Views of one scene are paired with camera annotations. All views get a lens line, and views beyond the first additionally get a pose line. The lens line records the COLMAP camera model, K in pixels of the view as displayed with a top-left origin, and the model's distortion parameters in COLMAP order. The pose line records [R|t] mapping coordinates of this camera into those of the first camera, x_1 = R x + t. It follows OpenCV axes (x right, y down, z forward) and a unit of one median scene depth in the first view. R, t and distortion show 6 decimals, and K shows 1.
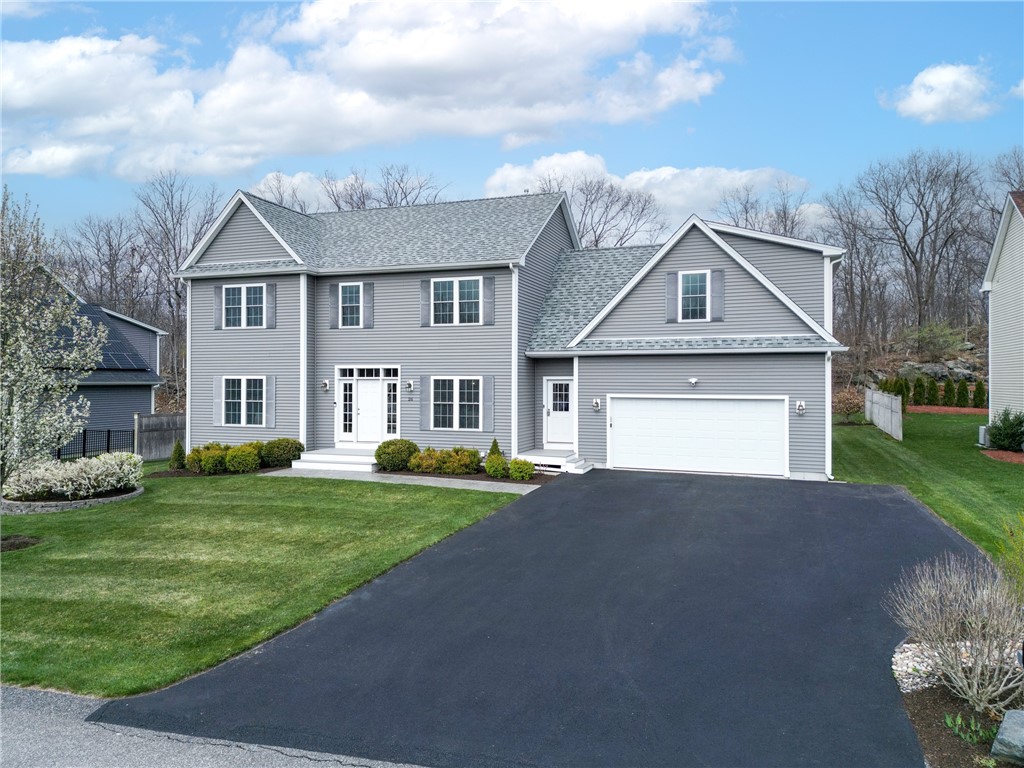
lens RADIAL K [[725.8, 0, 512.0], [0, 725.8, 384.0], [0, 0, 1]] dist [0.031202, -0.004655]
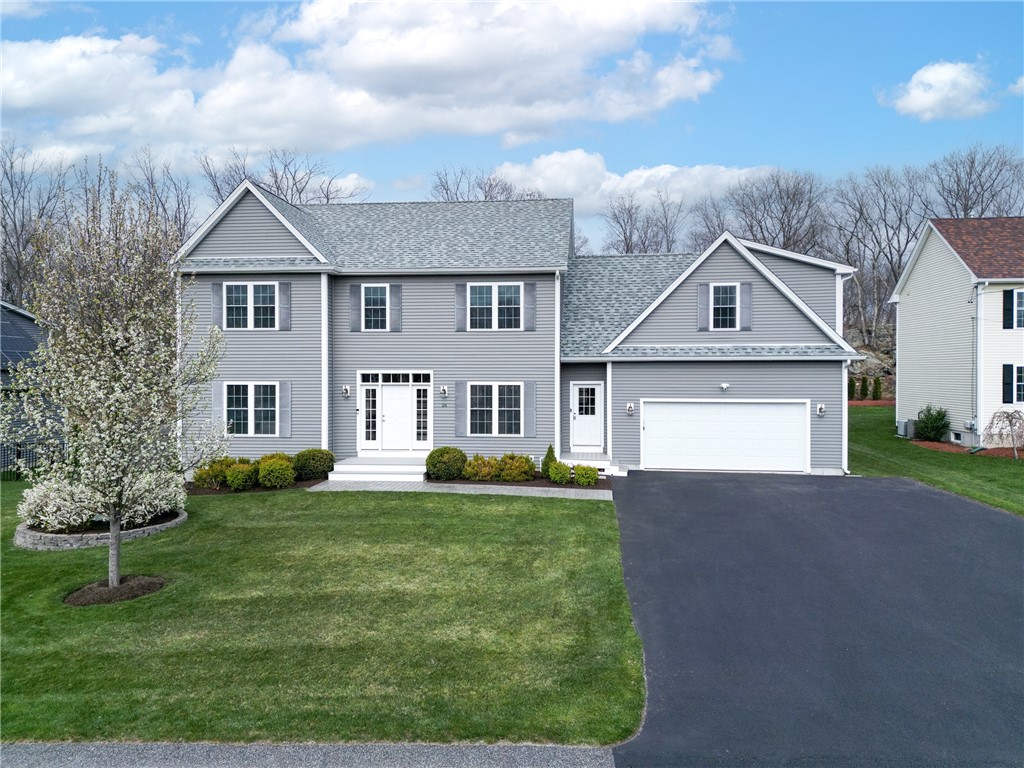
lens RADIAL K [[725.8, 0, 512.0], [0, 725.8, 384.0], [0, 0, 1]] dist [0.031202, -0.004655]
pose [[0.971165, -0.006637, 0.238315, -0.284108], [0.003461, 0.999900, 0.013744, -0.020870], [-0.238382, -0.012523, 0.971091, 0.029543]]
